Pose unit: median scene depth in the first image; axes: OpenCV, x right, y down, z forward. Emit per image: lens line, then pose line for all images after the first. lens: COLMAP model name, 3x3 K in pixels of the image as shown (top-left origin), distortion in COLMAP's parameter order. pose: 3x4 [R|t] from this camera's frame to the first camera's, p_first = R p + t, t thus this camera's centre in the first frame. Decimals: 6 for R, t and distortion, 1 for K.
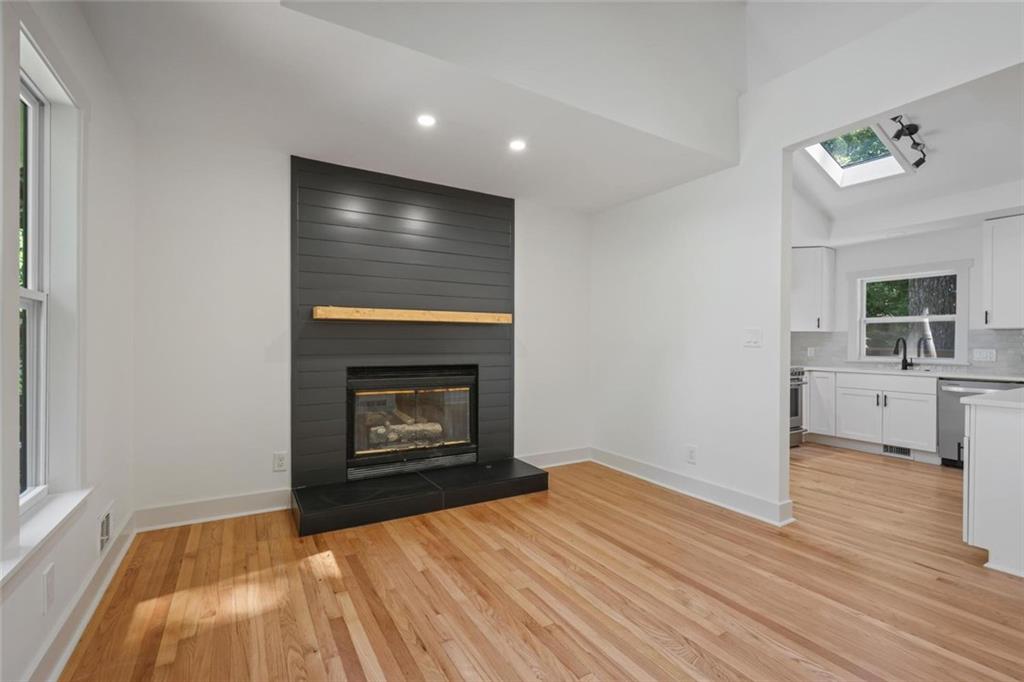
lens RADIAL K [[463.4, 0, 512.0], [0, 463.4, 341.0], [0, 0, 1]] dist [0.005239, -0.000353]
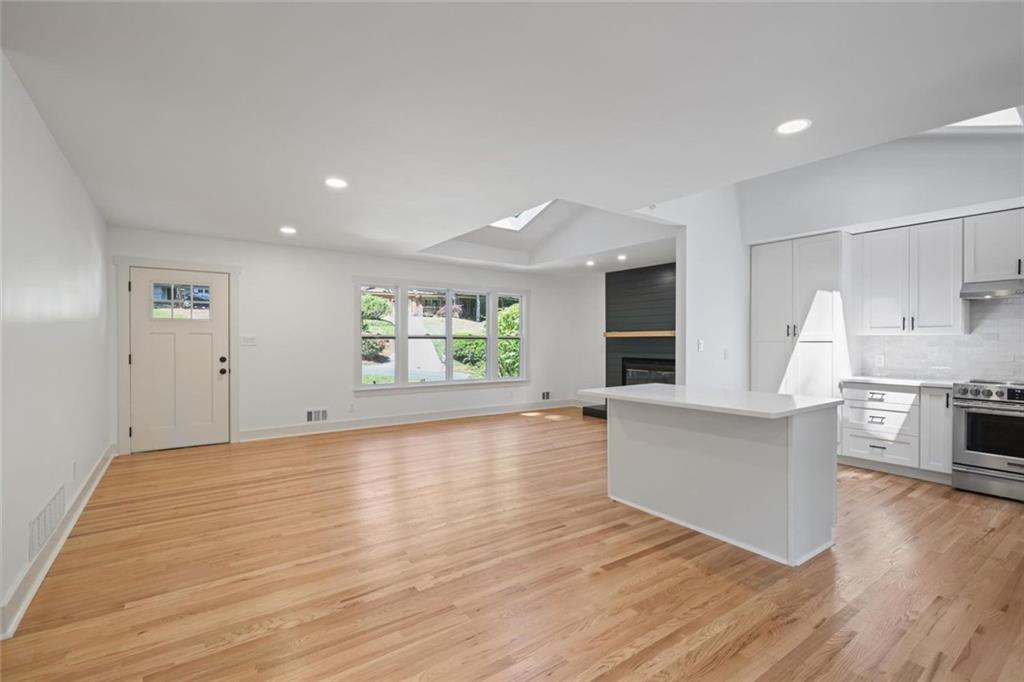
lens RADIAL K [[463.4, 0, 512.0], [0, 463.4, 341.0], [0, 0, 1]] dist [0.005239, -0.000353]
pose [[0.087019, -0.003348, -0.996201, 1.746184], [0.006519, 0.999975, -0.002792, -0.020813], [0.996185, -0.006251, 0.087039, 0.239009]]
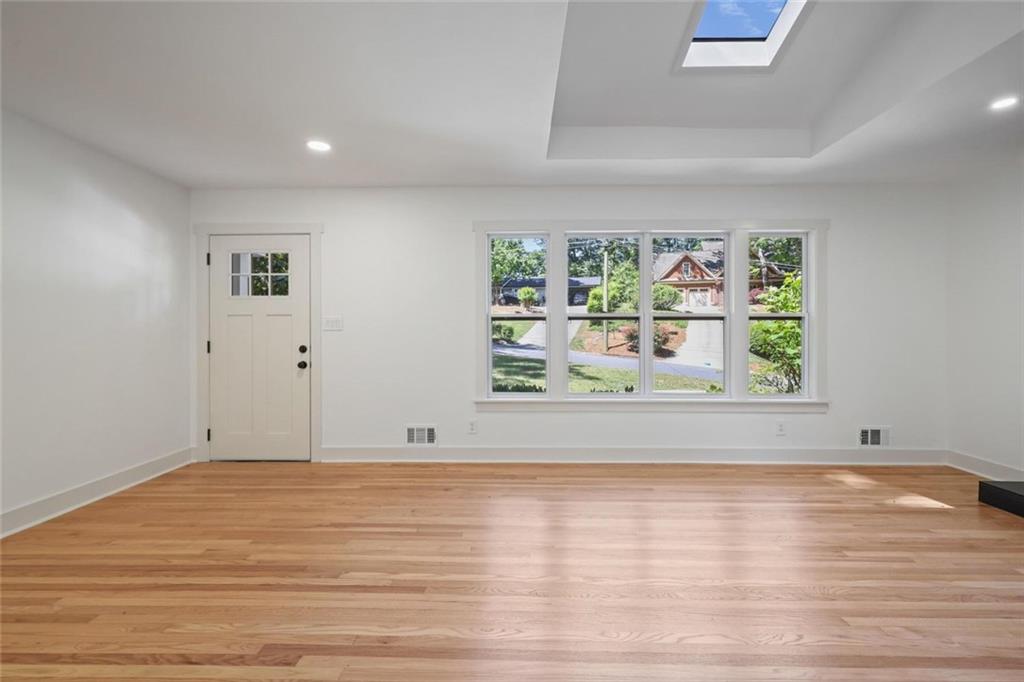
lens RADIAL K [[462.8, 0, 512.0], [0, 462.8, 341.0], [0, 0, 1]] dist [0.000327, -0.000485]
pose [[-0.526005, 0.009207, -0.850432, 0.847383], [0.006800, 0.999955, 0.006620, 0.005006], [0.850454, -0.002301, -0.526044, 0.459602]]
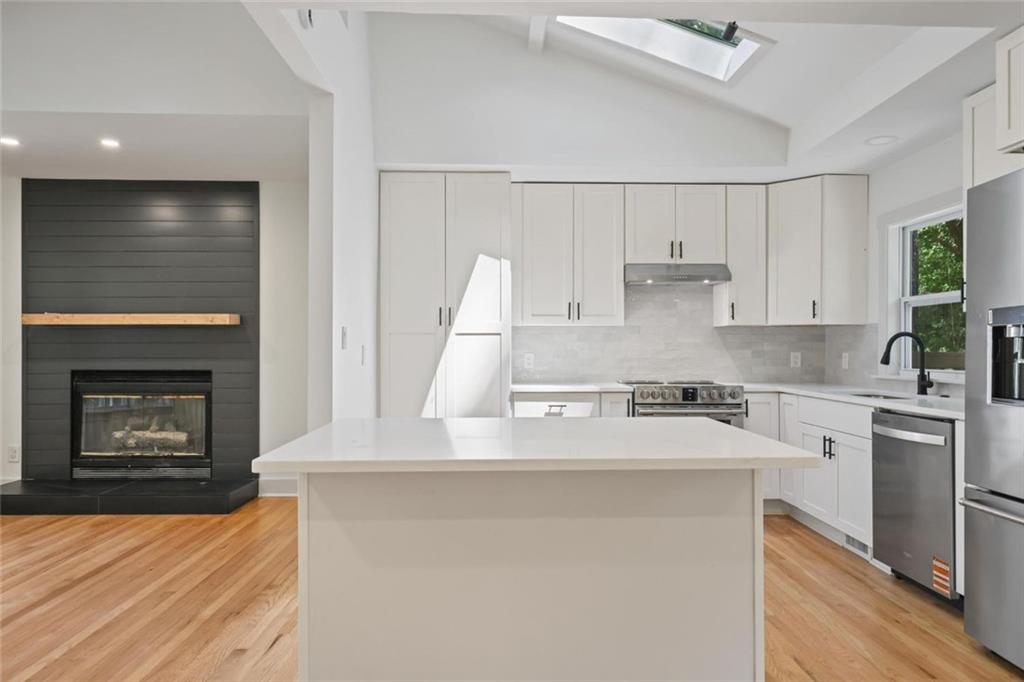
lens RADIAL K [[676.6, 0, 512.0], [0, 676.6, 341.0], [0, 0, 1]] dist [0.007013, -0.002017]
pose [[0.871099, -0.006931, -0.491058, 1.170044], [0.005770, 0.999976, -0.003879, 0.001840], [0.491073, 0.000545, 0.871118, 0.146088]]
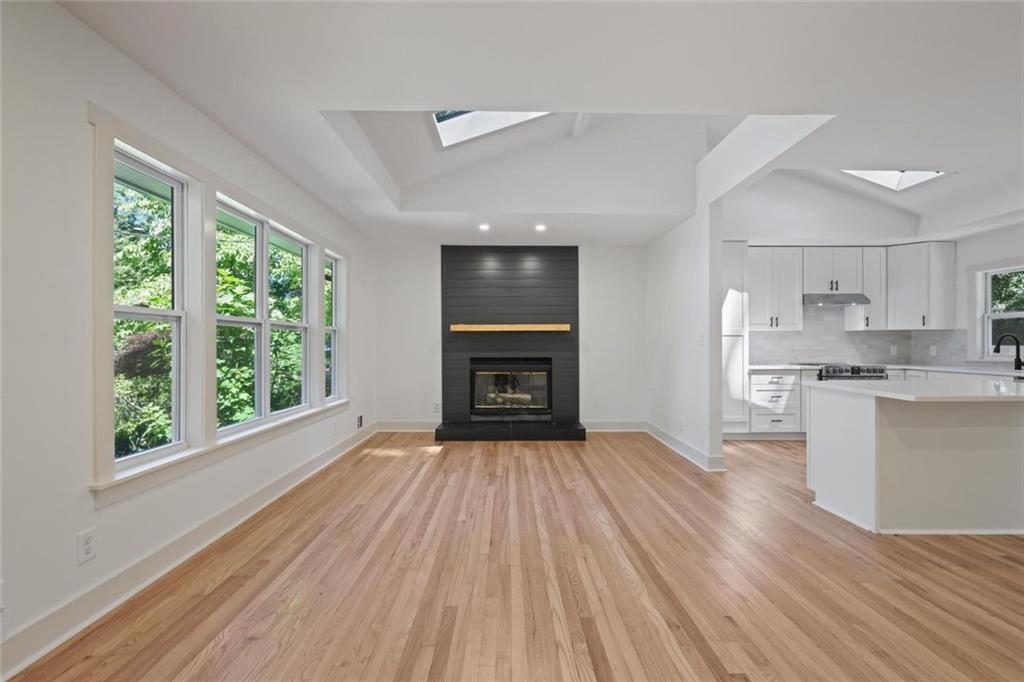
lens RADIAL K [[463.4, 0, 512.0], [0, 463.4, 341.0], [0, 0, 1]] dist [0.005239, -0.000353]
pose [[0.868310, -0.007851, -0.495959, 0.618686], [0.008740, 0.999962, -0.000528, -0.005115], [0.495944, -0.003877, 0.868346, -0.429801]]
